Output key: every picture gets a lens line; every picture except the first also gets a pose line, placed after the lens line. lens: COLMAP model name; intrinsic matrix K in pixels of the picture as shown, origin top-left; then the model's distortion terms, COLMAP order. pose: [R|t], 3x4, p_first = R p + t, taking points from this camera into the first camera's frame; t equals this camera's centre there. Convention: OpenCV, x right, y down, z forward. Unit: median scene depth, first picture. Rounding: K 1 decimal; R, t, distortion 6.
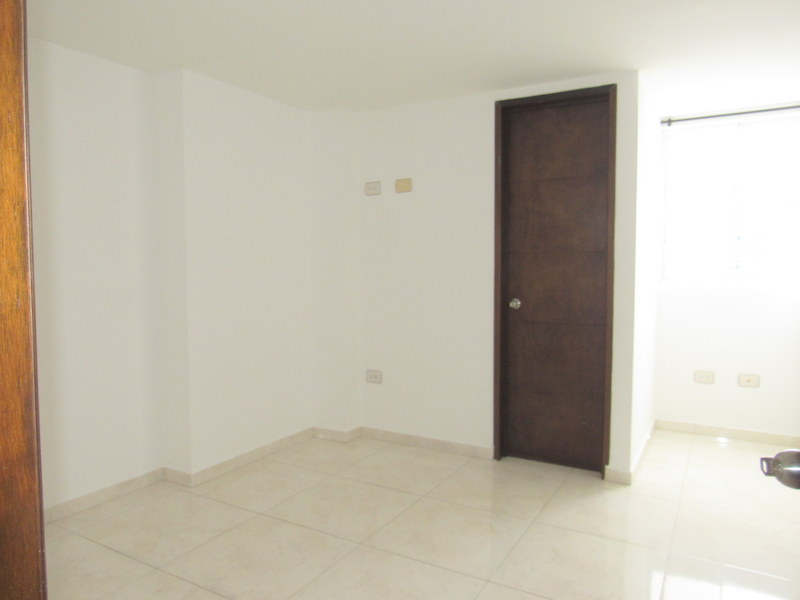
lens RADIAL K [[577.6, 0, 390.7], [0, 577.6, 299.7], [0, 0, 1]] dist [-0.028614, 0.012840]
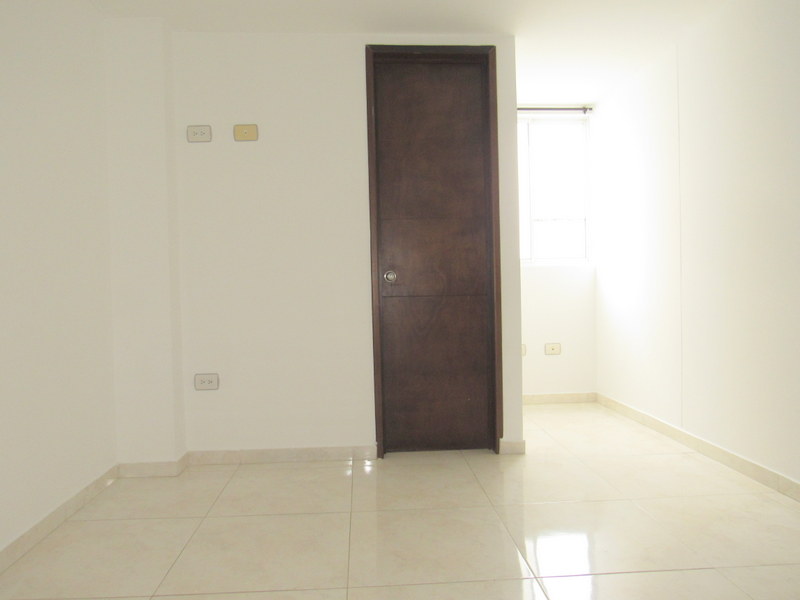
lens RADIAL K [[577.6, 0, 402.2], [0, 577.6, 298.3], [0, 0, 1]] dist [-0.028614, 0.012840]
pose [[0.826671, -0.025710, 0.562098, -0.271181], [0.052352, 0.998137, -0.031339, 0.070371], [-0.560245, 0.055333, 0.826476, 0.261834]]
